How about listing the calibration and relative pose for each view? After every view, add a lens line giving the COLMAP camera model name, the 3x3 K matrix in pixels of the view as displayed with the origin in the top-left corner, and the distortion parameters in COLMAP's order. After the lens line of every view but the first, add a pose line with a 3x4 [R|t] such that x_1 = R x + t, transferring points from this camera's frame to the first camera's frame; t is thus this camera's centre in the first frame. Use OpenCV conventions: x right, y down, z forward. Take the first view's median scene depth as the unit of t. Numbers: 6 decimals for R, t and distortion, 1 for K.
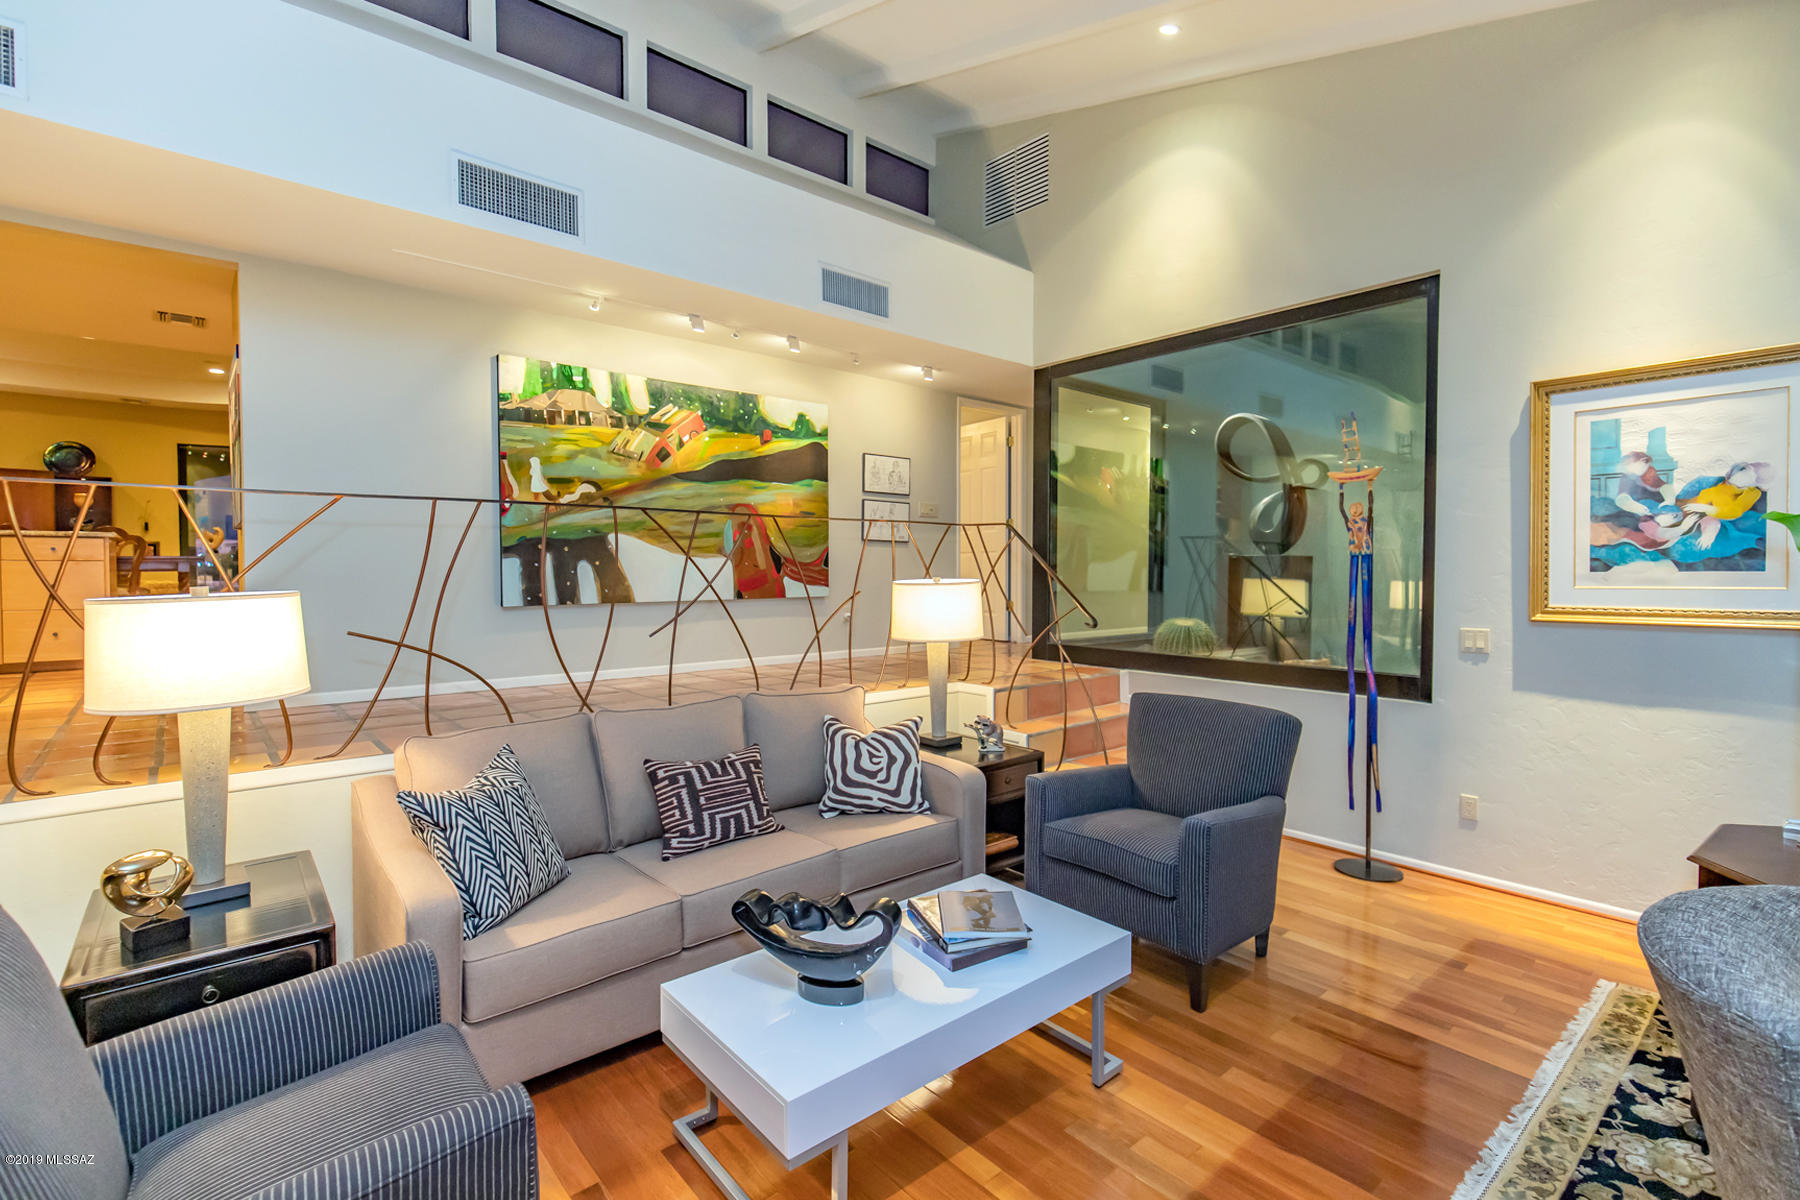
lens RADIAL K [[814.2, 0, 849.1], [0, 814.2, 590.4], [0, 0, 1]] dist [0.001579, -0.000289]
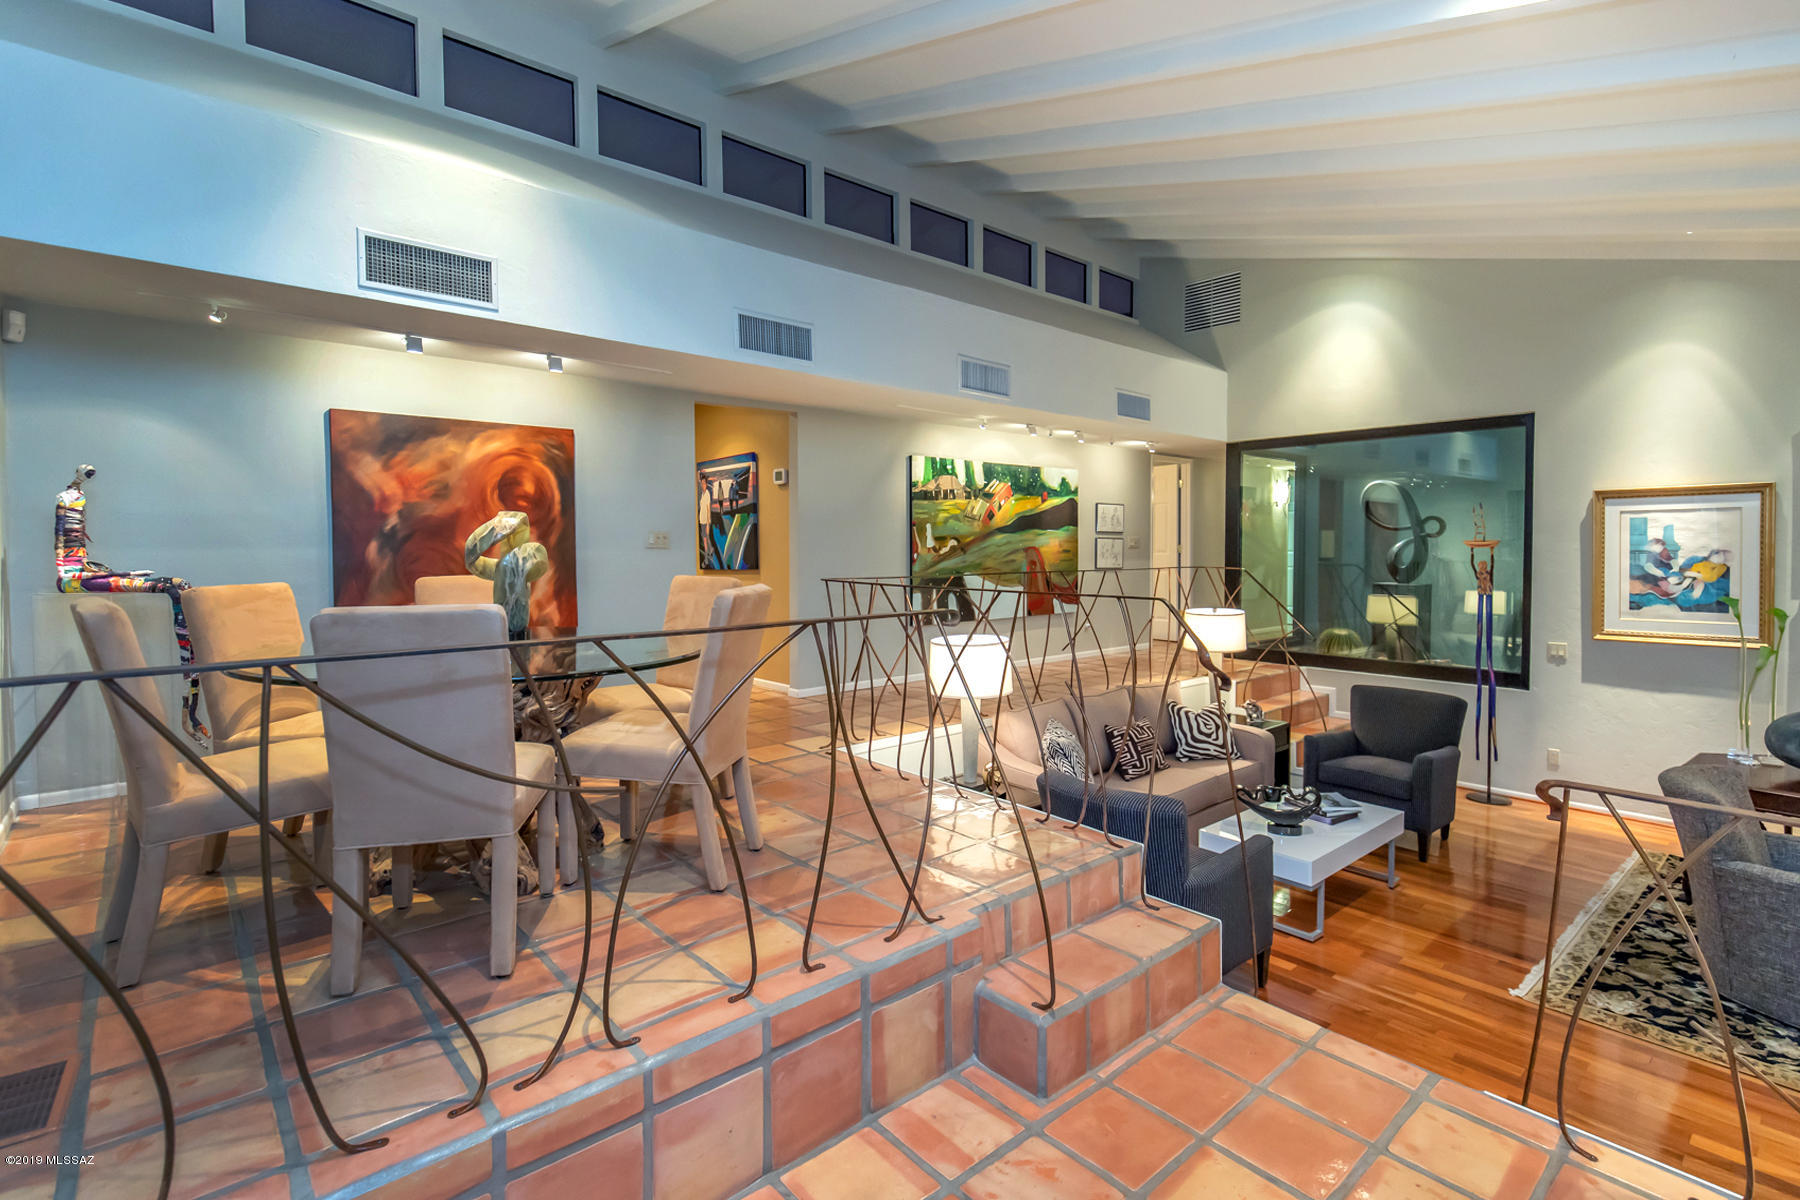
lens RADIAL K [[850.9, 0, 900.2], [0, 850.9, 570.2], [0, 0, 1]] dist [0.003581, 0.000035]
pose [[0.999067, 0.002489, 0.043122, -0.548734], [-0.002410, 0.999995, -0.001889, -0.084212], [-0.043126, 0.001783, 0.999068, -0.566973]]
